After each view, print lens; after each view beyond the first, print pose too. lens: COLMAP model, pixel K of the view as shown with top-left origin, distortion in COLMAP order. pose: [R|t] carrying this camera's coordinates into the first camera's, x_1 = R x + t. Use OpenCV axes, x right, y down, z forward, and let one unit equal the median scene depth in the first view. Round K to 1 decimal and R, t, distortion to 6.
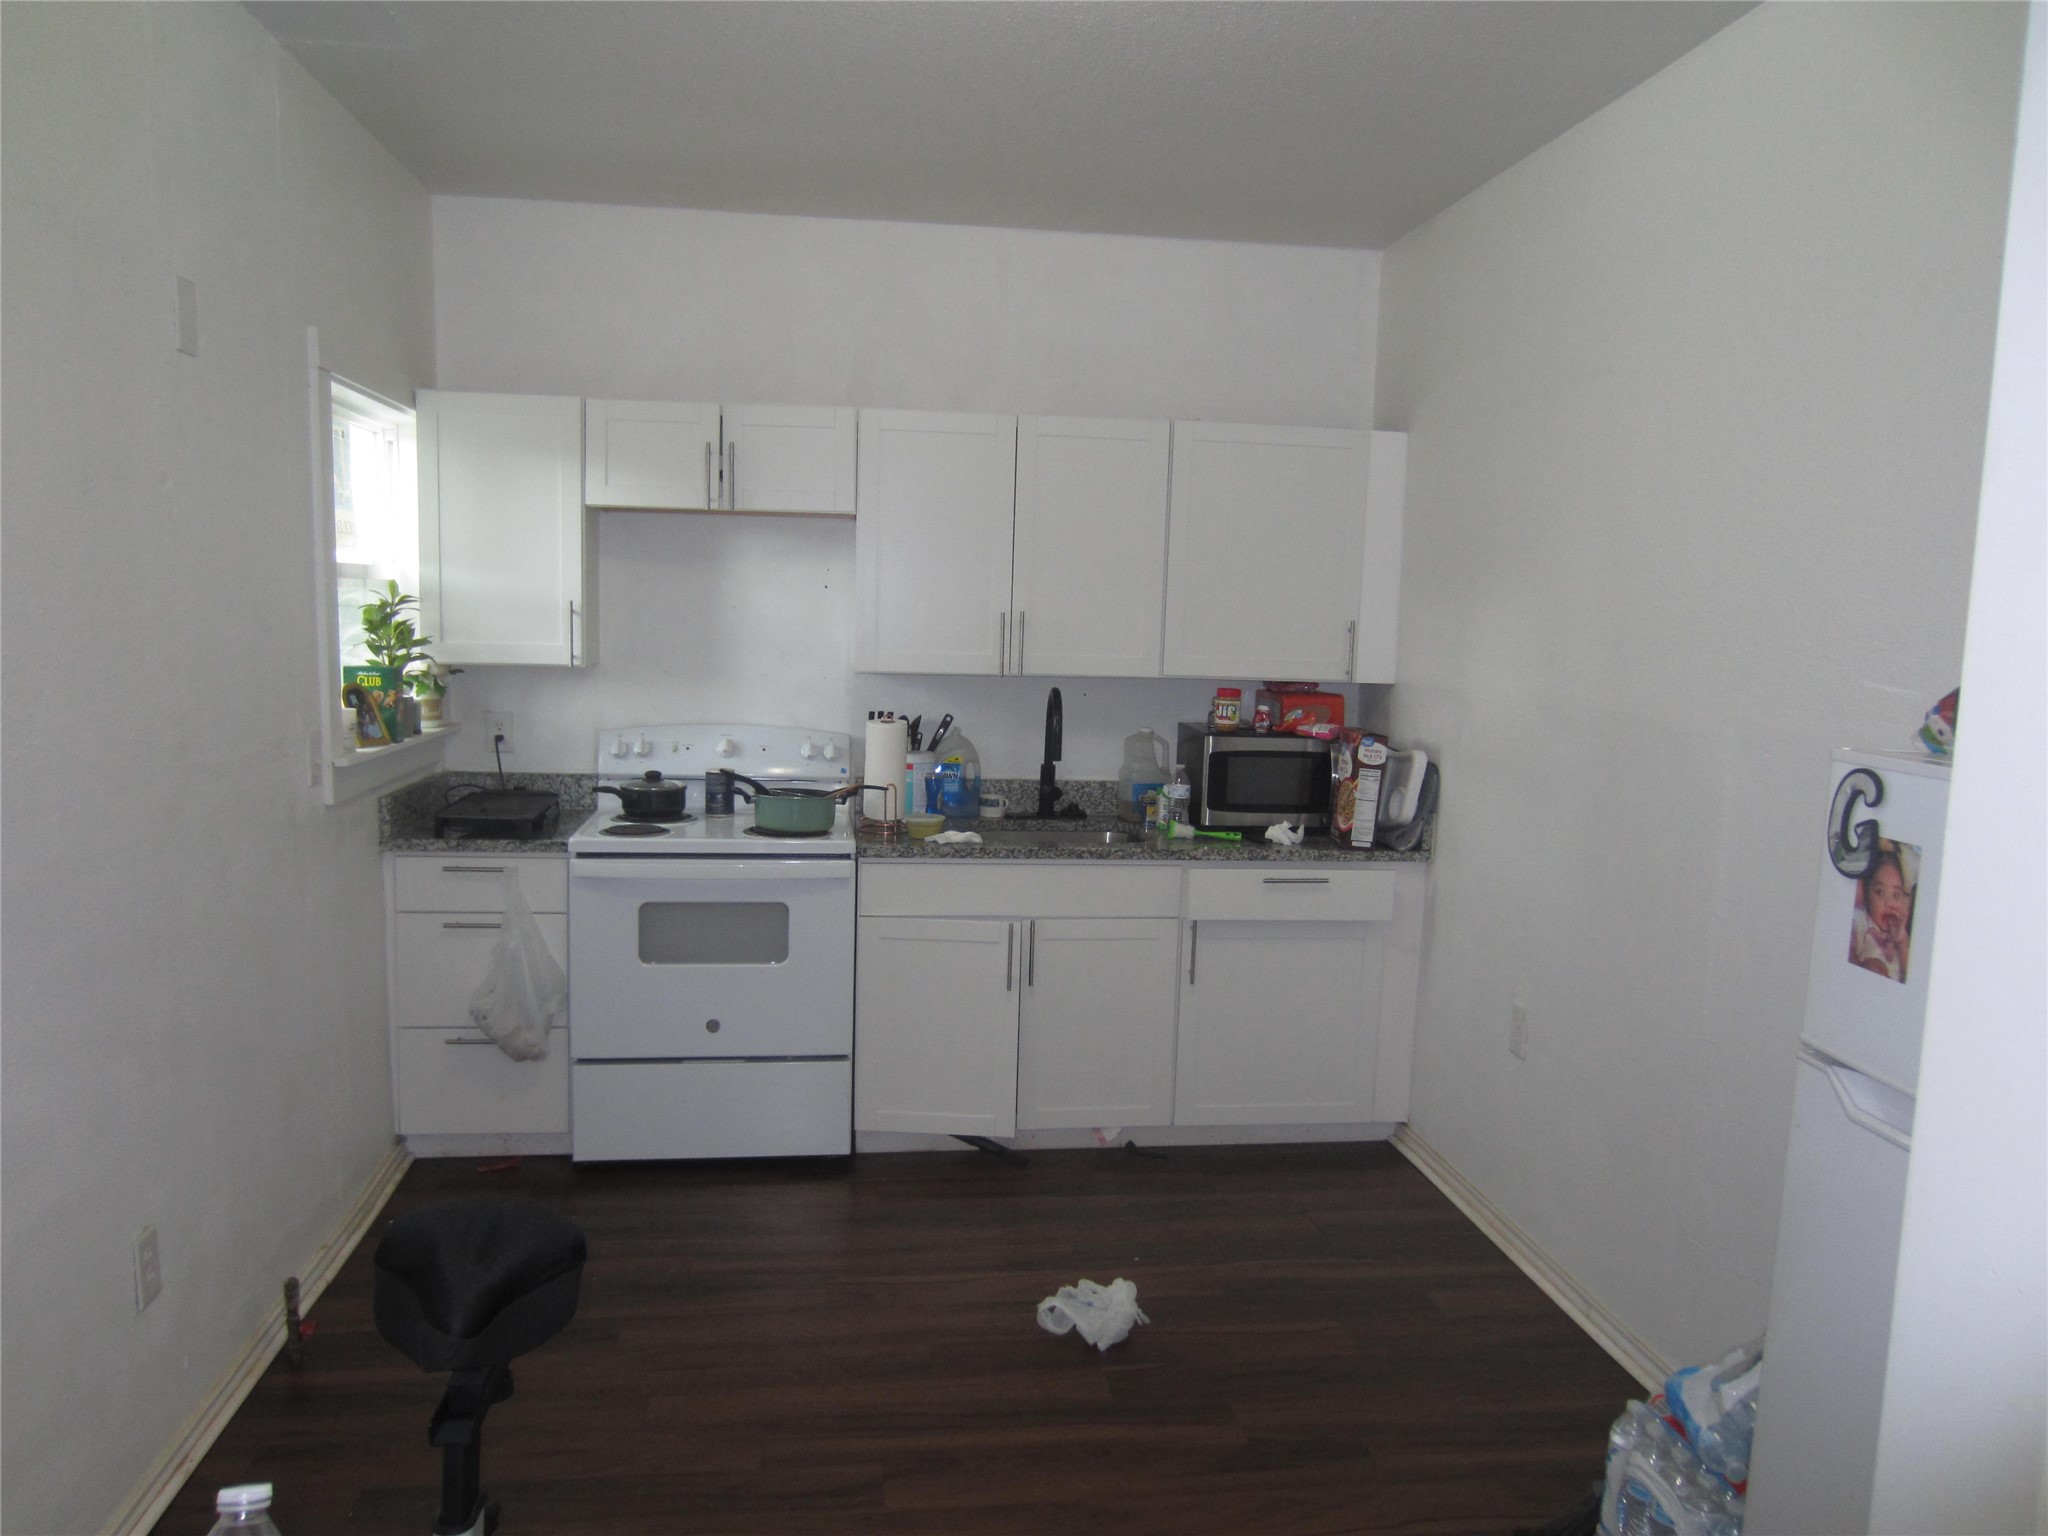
lens RADIAL K [[1238.2, 0, 1023.4], [0, 1238.2, 760.0], [0, 0, 1]] dist [-0.004638, -0.000218]
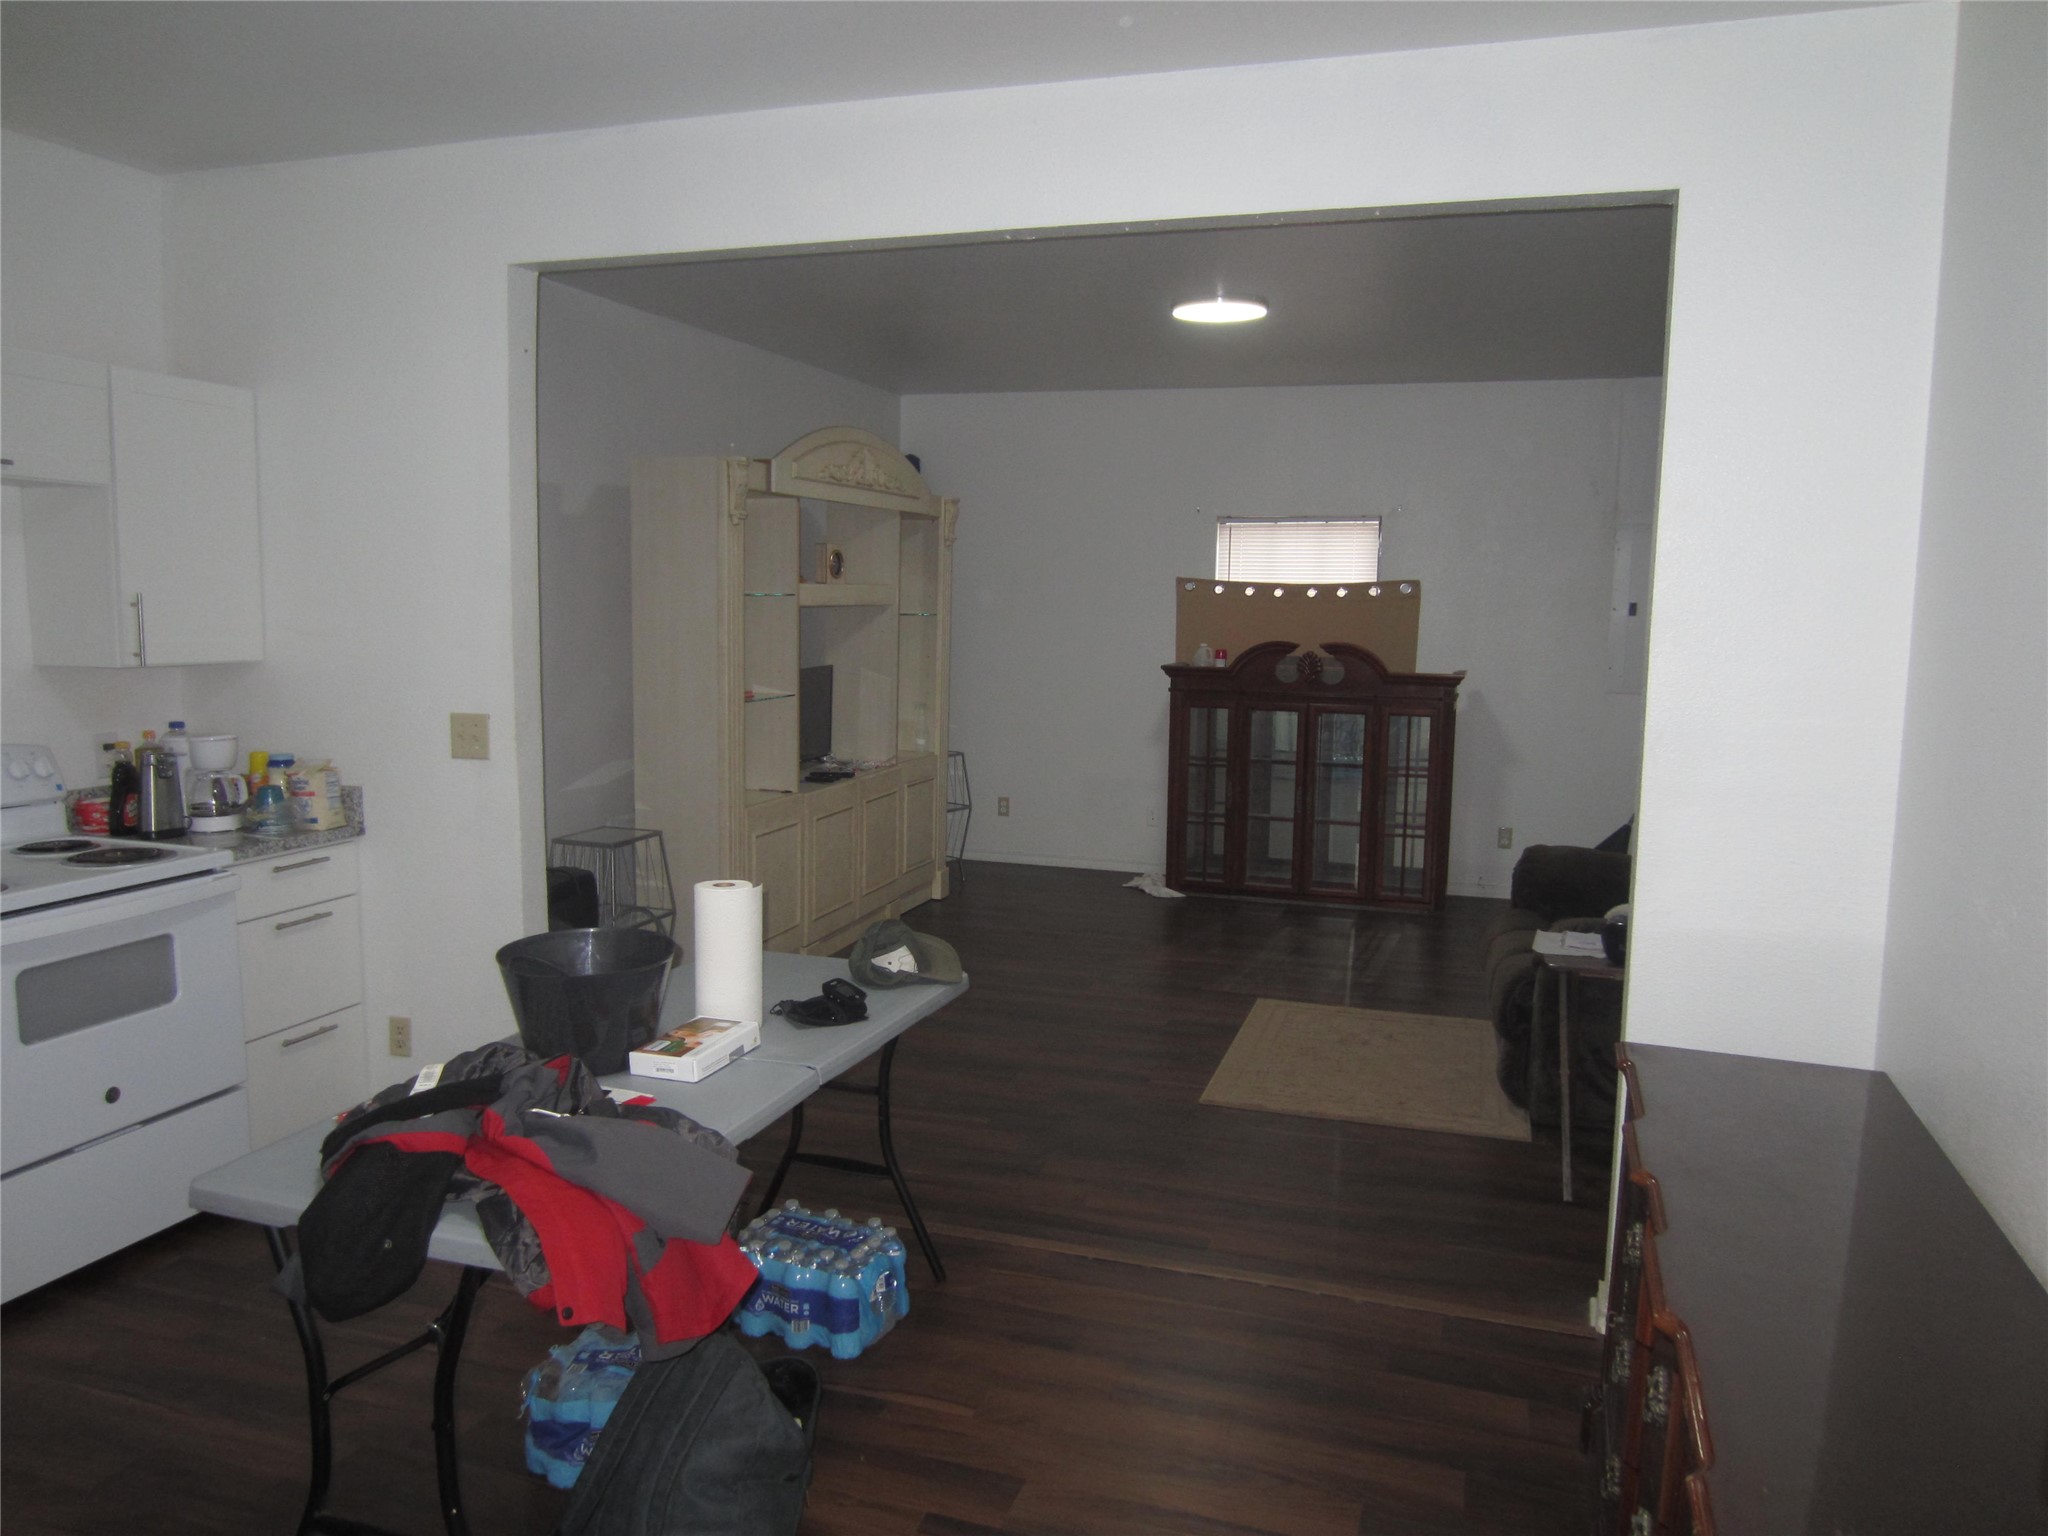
lens RADIAL K [[1469.4, 0, 1029.4], [0, 1469.4, 778.2], [0, 0, 1]] dist [-0.025724, 0.009715]
pose [[0.468408, -0.129937, 0.873905, -0.760029], [0.110537, 0.989973, 0.087947, -0.015128], [-0.876571, 0.055404, 0.478074, -0.025518]]
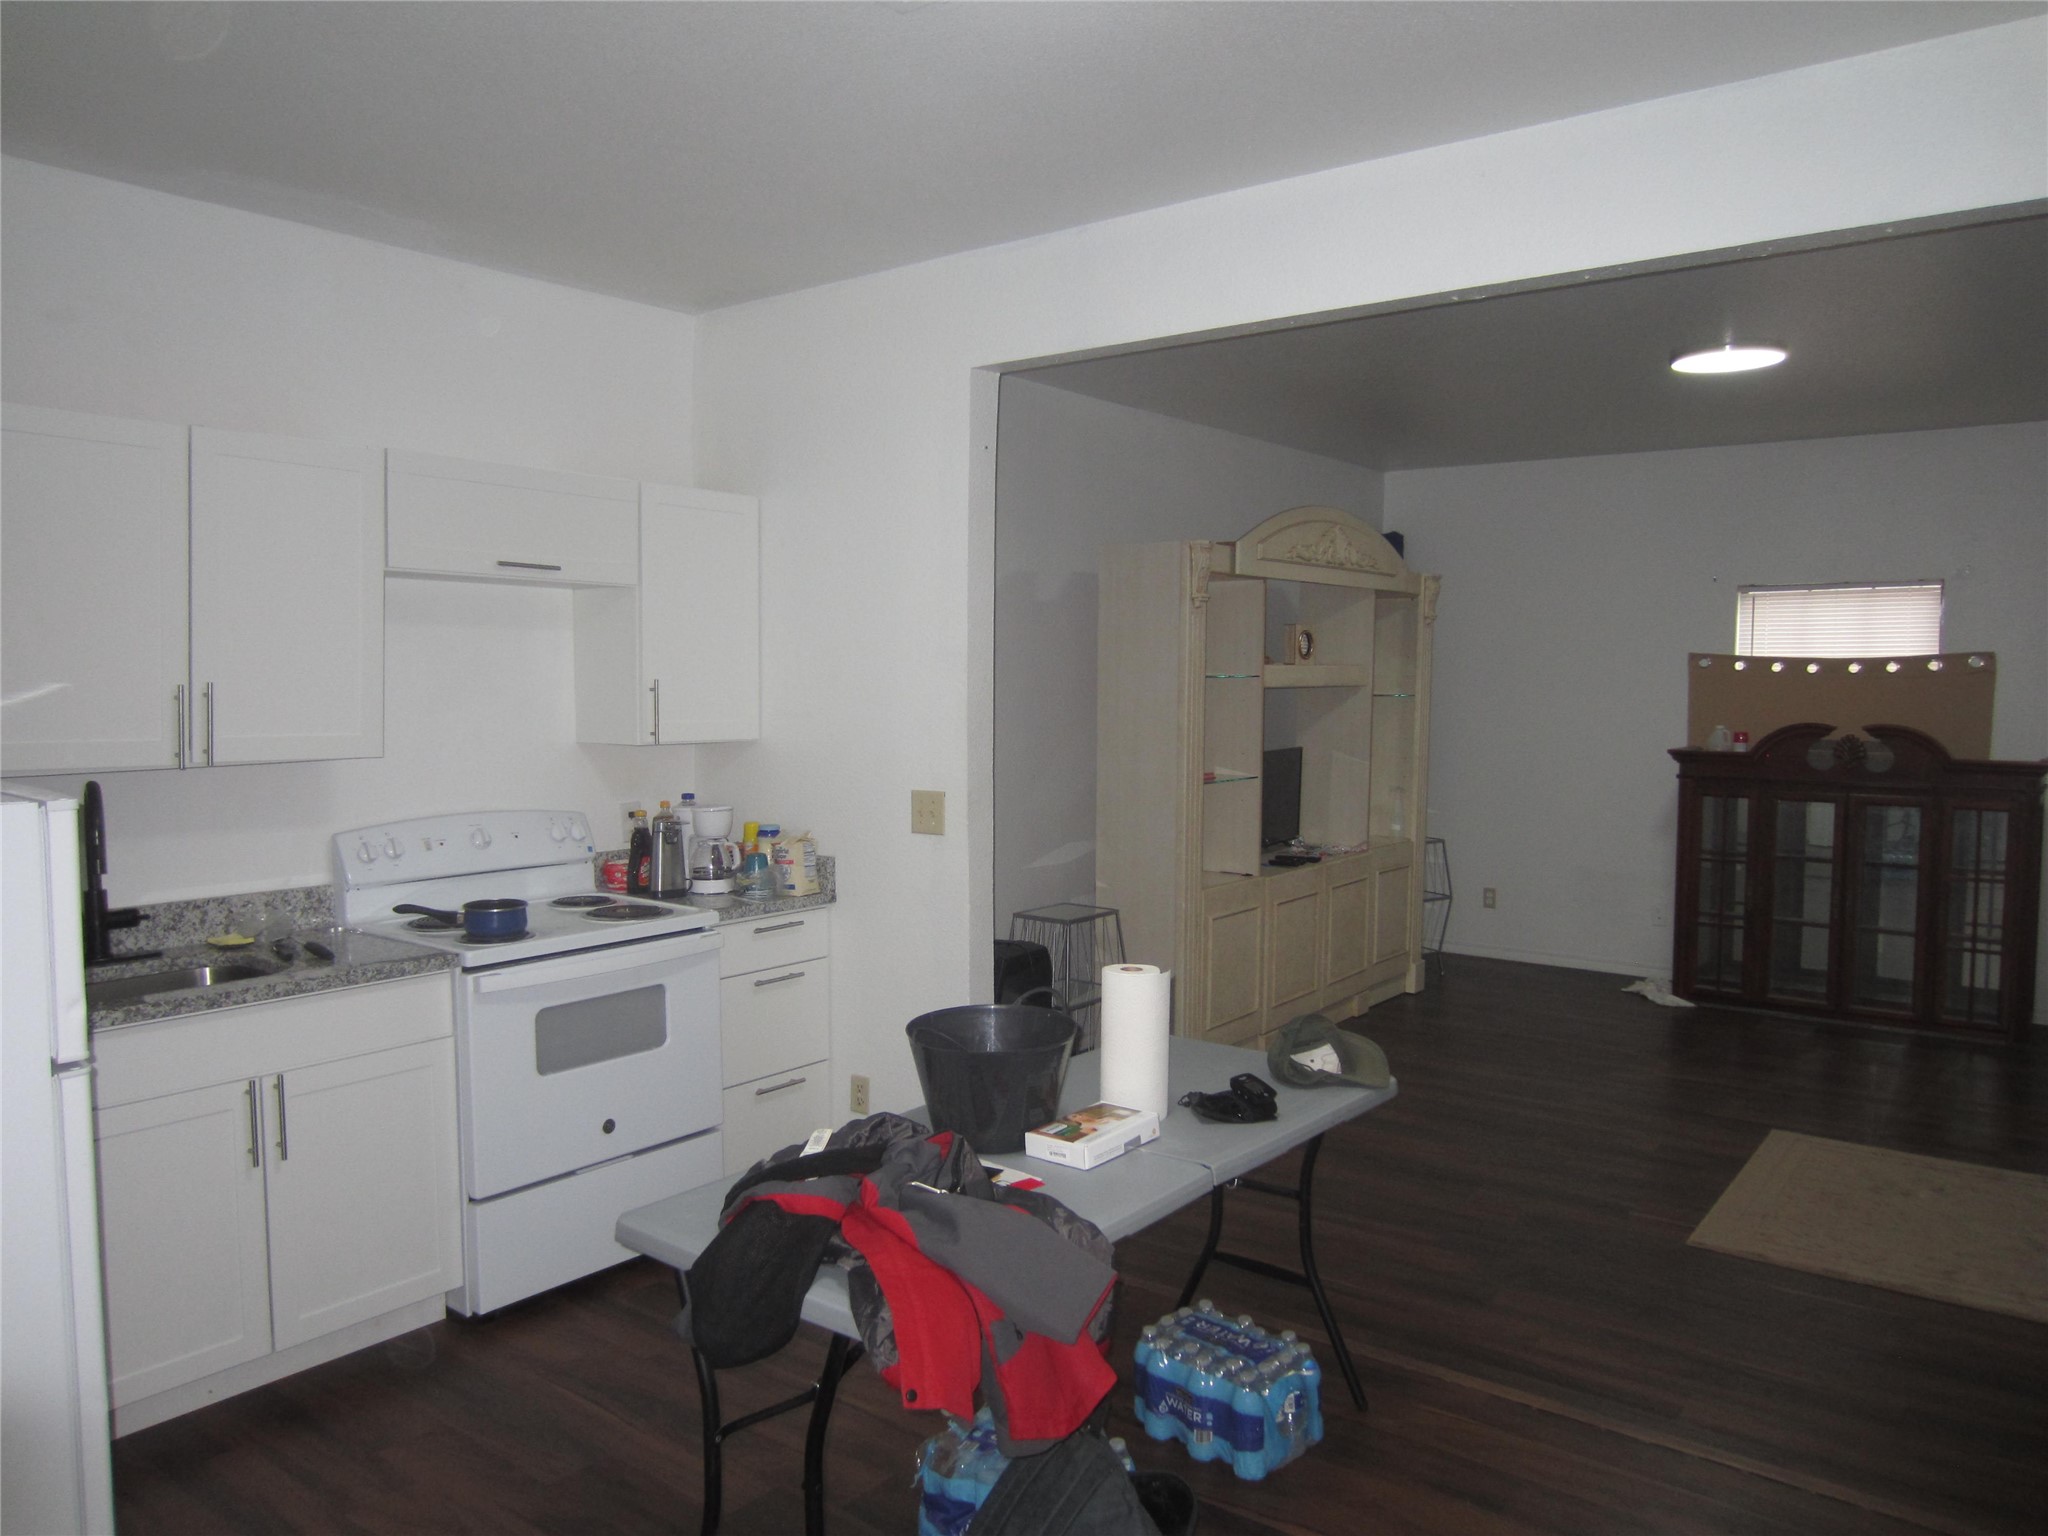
lens RADIAL K [[1469.4, 0, 1023.9], [0, 1469.4, 774.9], [0, 0, 1]] dist [-0.025724, 0.009715]
pose [[0.737990, -0.071890, 0.670971, -0.712129], [0.102300, 0.994736, -0.005938, -0.010645], [-0.667012, 0.073022, 0.741460, -0.047086]]
